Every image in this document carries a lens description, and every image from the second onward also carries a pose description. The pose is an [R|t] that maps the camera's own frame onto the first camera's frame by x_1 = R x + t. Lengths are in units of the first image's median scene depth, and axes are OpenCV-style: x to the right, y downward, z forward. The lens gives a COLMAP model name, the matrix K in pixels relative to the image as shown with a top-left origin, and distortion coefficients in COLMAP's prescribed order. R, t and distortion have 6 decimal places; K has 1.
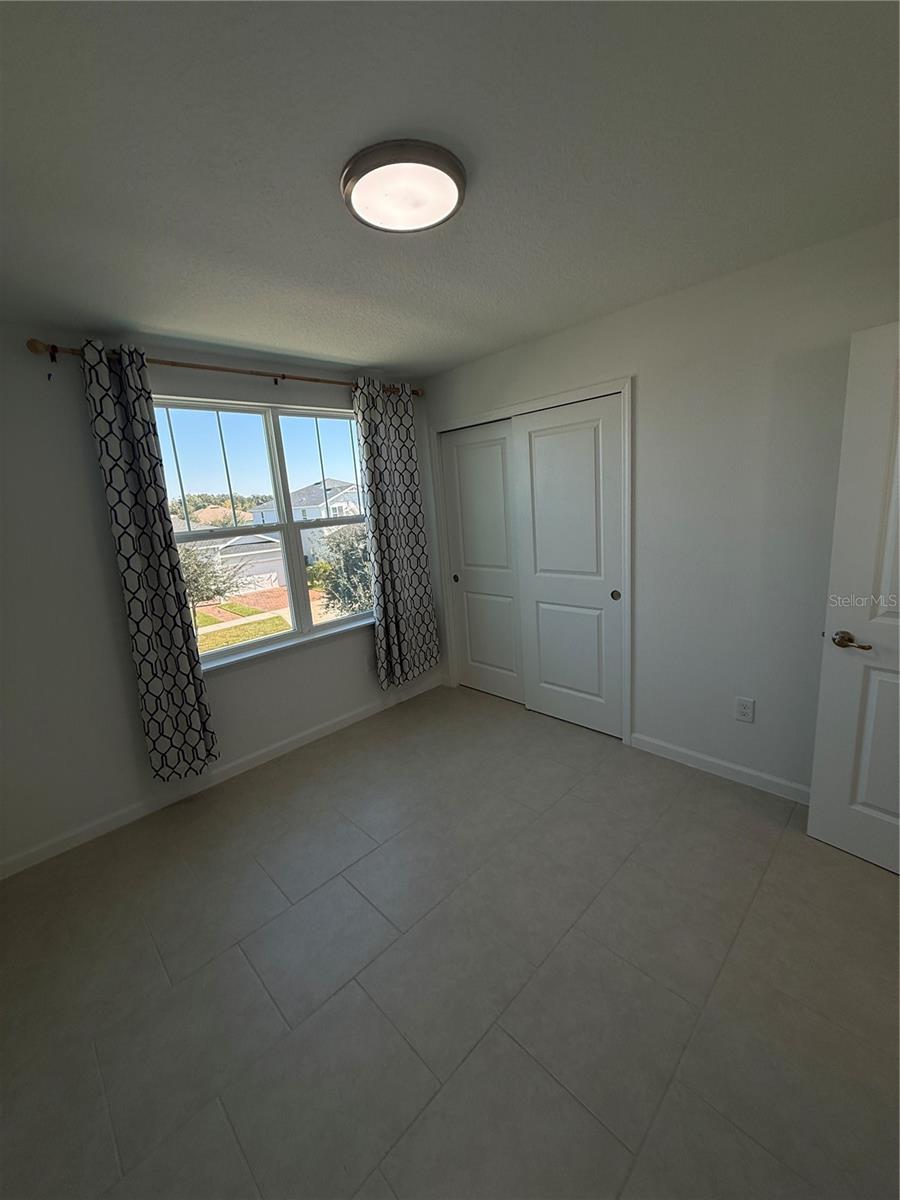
lens RADIAL K [[477.4, 0, 445.8], [0, 477.4, 595.6], [0, 0, 1]] dist [-0.000107, 0.000163]
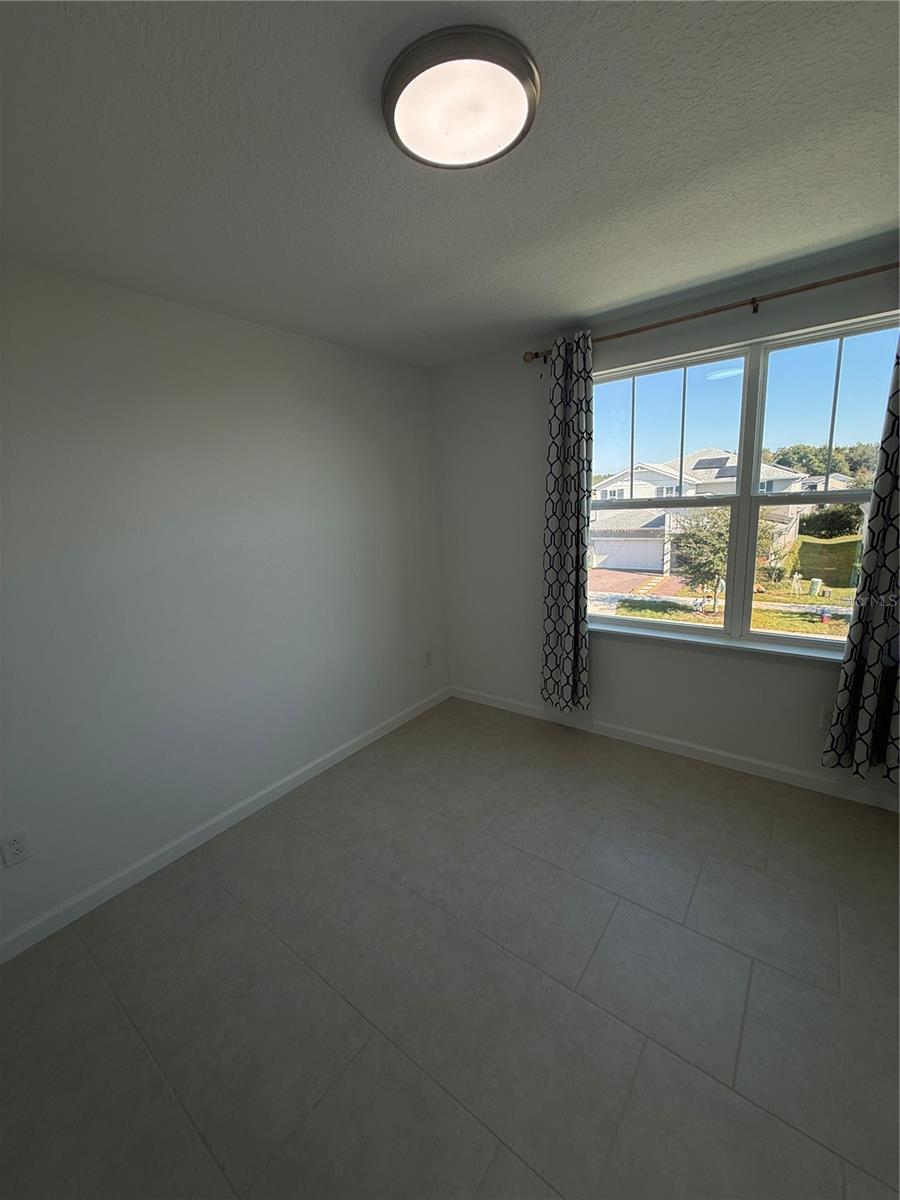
lens RADIAL K [[477.4, 0, 447.4], [0, 477.4, 602.3], [0, 0, 1]] dist [-0.000107, 0.000163]
pose [[0.136630, 0.278057, -0.950798, 0.471756], [-0.158701, 0.953546, 0.256055, -0.129602], [0.977827, 0.115907, 0.174411, 0.480659]]
